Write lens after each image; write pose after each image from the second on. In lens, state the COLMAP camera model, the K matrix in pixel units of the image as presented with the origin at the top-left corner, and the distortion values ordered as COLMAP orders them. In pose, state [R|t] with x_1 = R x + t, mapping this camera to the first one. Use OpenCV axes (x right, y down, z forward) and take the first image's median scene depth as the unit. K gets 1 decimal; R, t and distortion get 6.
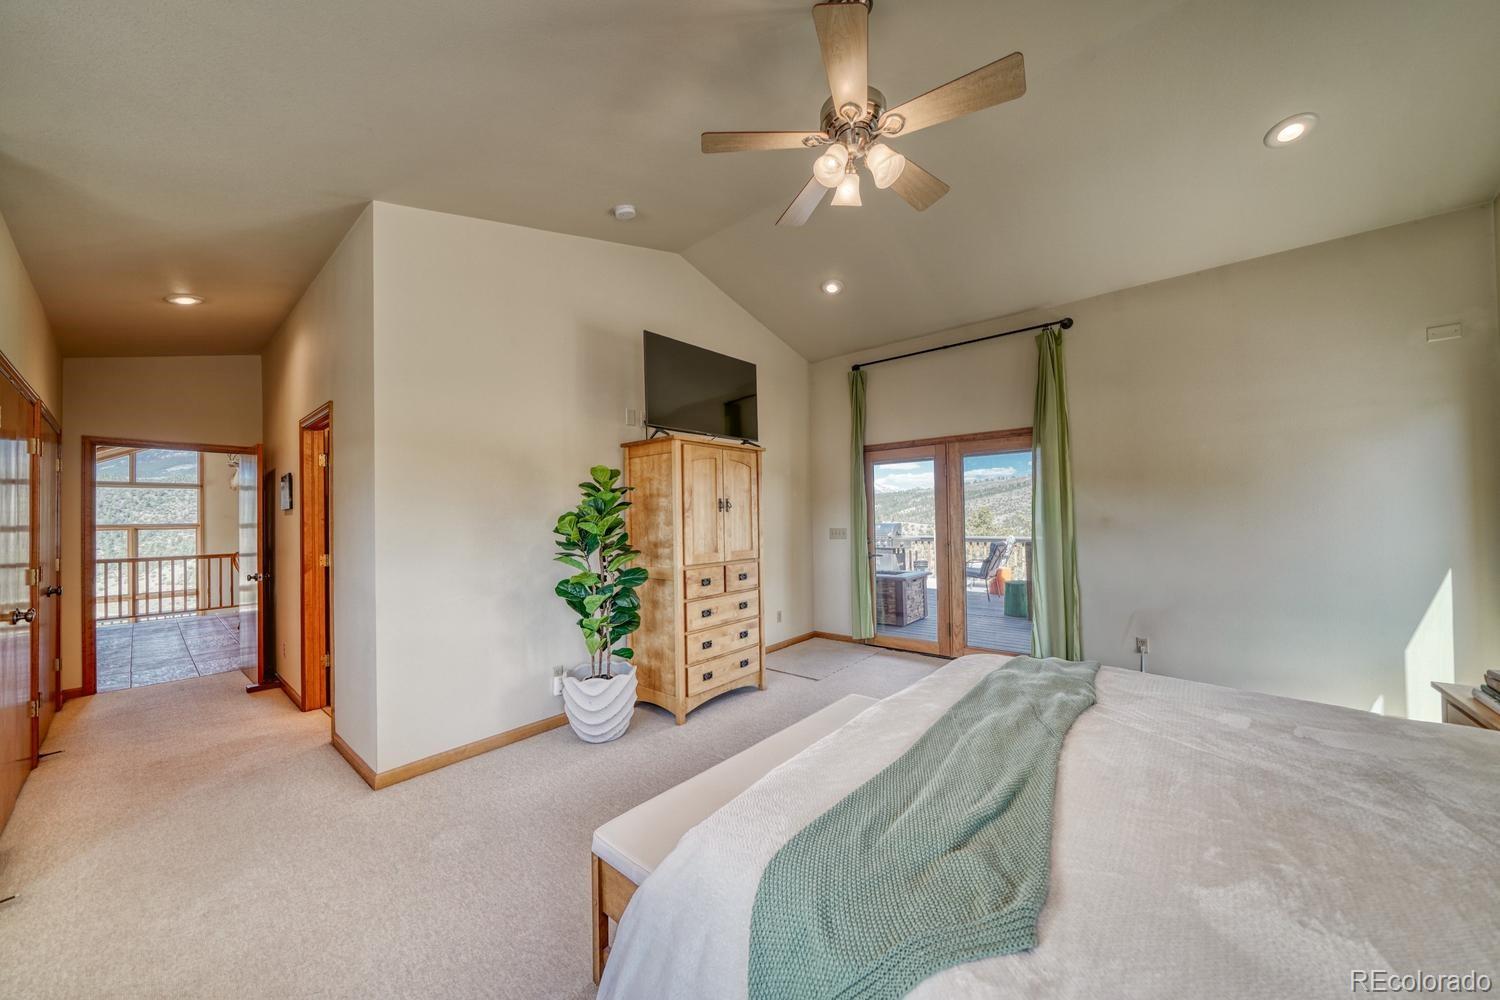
lens RADIAL K [[516.3, 0, 760.4], [0, 516.3, 507.9], [0, 0, 1]] dist [-0.010592, 0.000953]
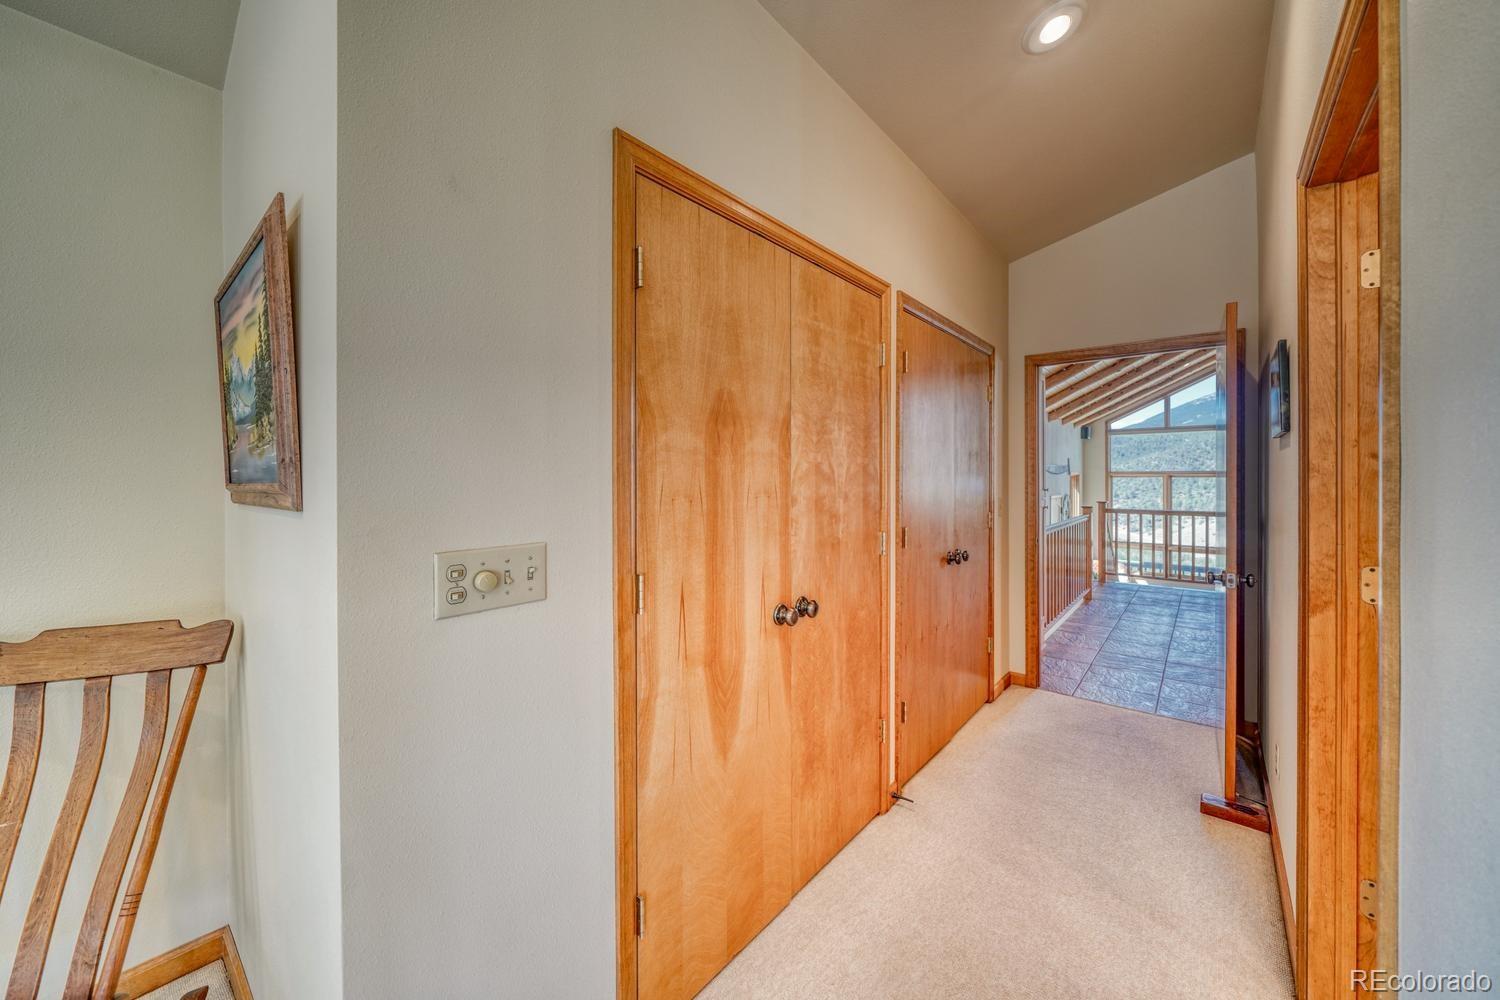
lens RADIAL K [[556.0, 0, 730.4], [0, 556.0, 475.8], [0, 0, 1]] dist [-0.007968, 0.000904]
pose [[-0.028406, 0.020610, -0.999384, -0.187014], [0.015074, 0.999683, 0.020188, 0.008022], [0.999483, -0.014492, -0.028707, 0.228212]]
